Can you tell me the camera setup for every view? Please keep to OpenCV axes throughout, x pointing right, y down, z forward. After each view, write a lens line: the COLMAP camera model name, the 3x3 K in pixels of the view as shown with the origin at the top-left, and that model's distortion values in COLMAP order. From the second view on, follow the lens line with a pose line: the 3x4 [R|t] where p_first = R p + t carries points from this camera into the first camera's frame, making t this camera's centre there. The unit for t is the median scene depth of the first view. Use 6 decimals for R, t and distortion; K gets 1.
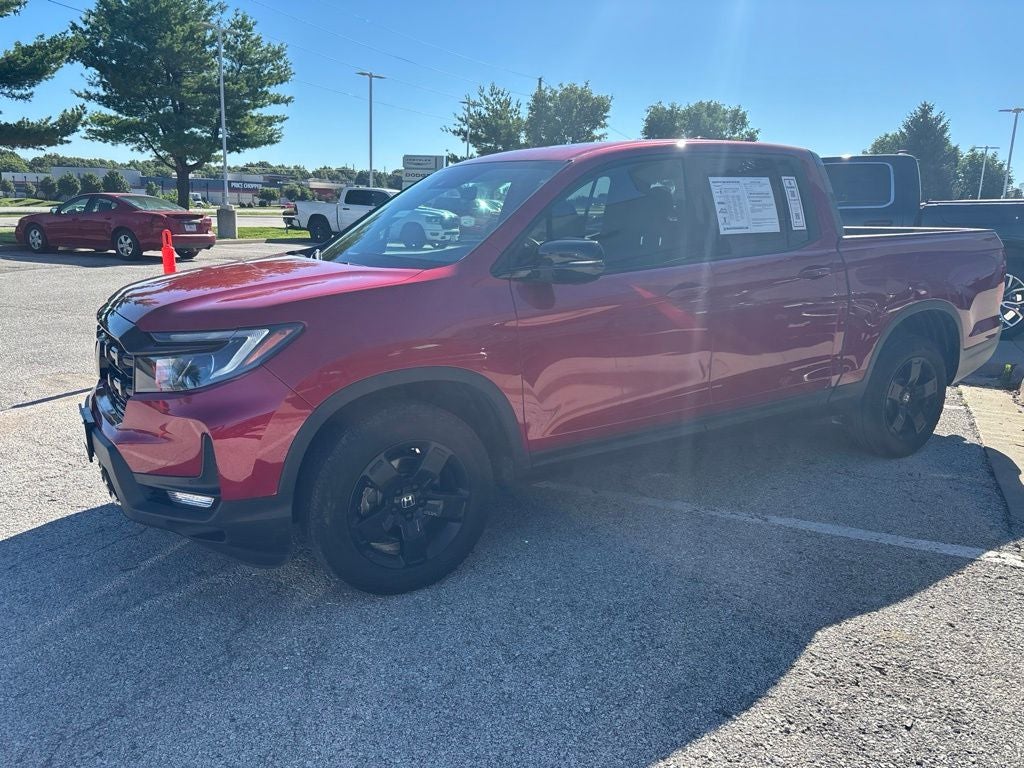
lens RADIAL K [[781.2, 0, 510.6], [0, 781.2, 373.0], [0, 0, 1]] dist [0.008886, 0.011273]
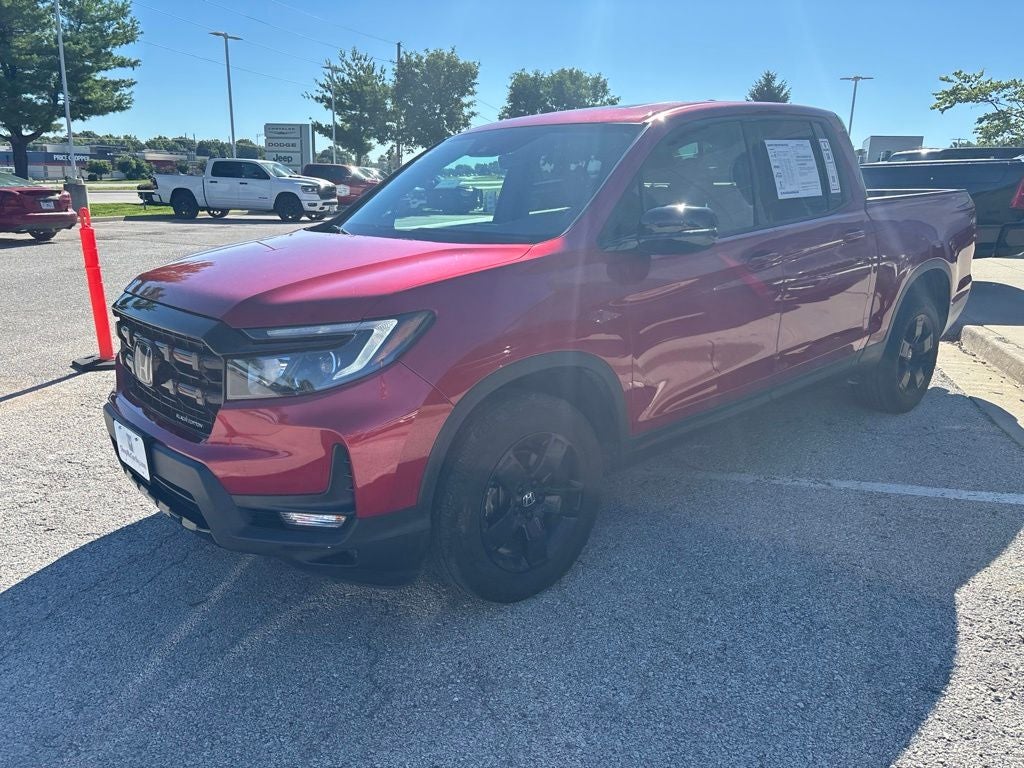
lens RADIAL K [[777.9, 0, 510.2], [0, 777.9, 373.9], [0, 0, 1]] dist [0.044531, -0.054908]
pose [[0.983774, -0.058741, 0.169524, -0.032402], [0.052229, 0.997725, 0.042628, -0.002452], [-0.171642, -0.033082, 0.984604, 0.011454]]
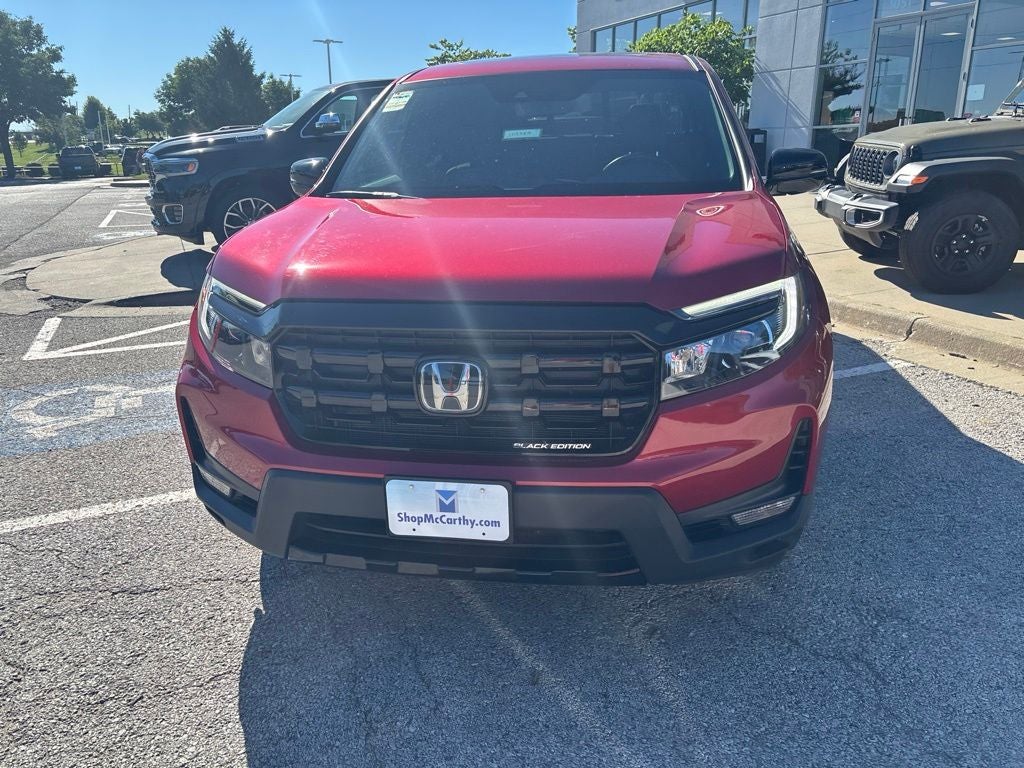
lens RADIAL K [[777.9, 0, 510.2], [0, 777.9, 373.9], [0, 0, 1]] dist [0.044531, -0.054908]
pose [[0.665706, -0.242726, 0.705634, -0.105784], [0.180293, 0.969921, 0.163545, -0.013632], [-0.724106, 0.018349, 0.689444, 0.063554]]
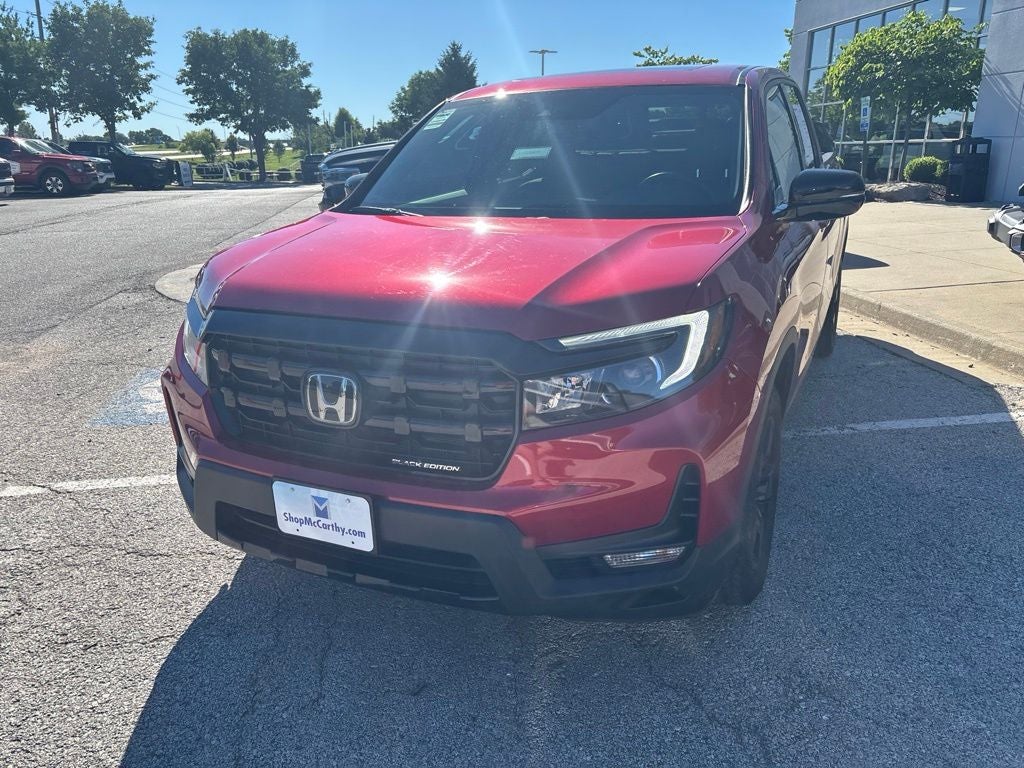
lens RADIAL K [[773.1, 0, 510.2], [0, 773.1, 390.0], [0, 0, 1]] dist [0.055163, -0.065034]
pose [[0.840283, -0.187872, 0.508555, -0.083282], [0.138700, 0.981316, 0.133348, -0.010315], [-0.524105, -0.041514, 0.850641, 0.044750]]
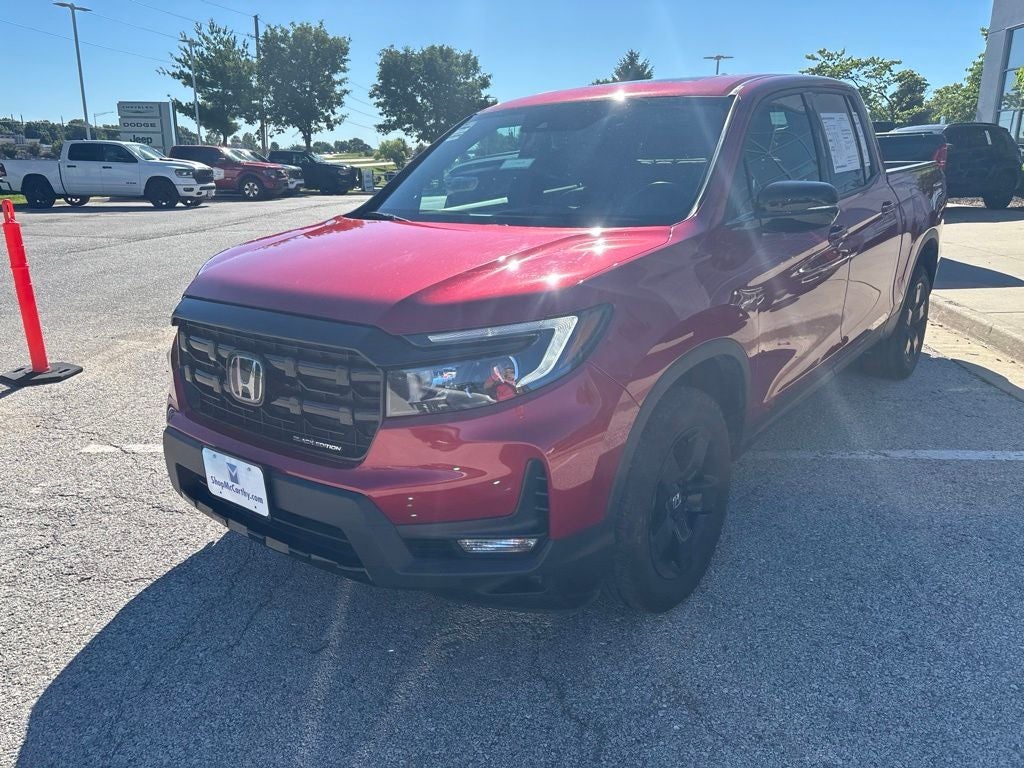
lens RADIAL K [[774.6, 0, 510.1], [0, 774.6, 375.2], [0, 0, 1]] dist [0.054913, -0.062731]
pose [[0.939213, -0.121192, 0.321235, -0.060778], [0.099968, 0.991620, 0.081824, -0.006513], [-0.328459, -0.044737, 0.943458, 0.027662]]
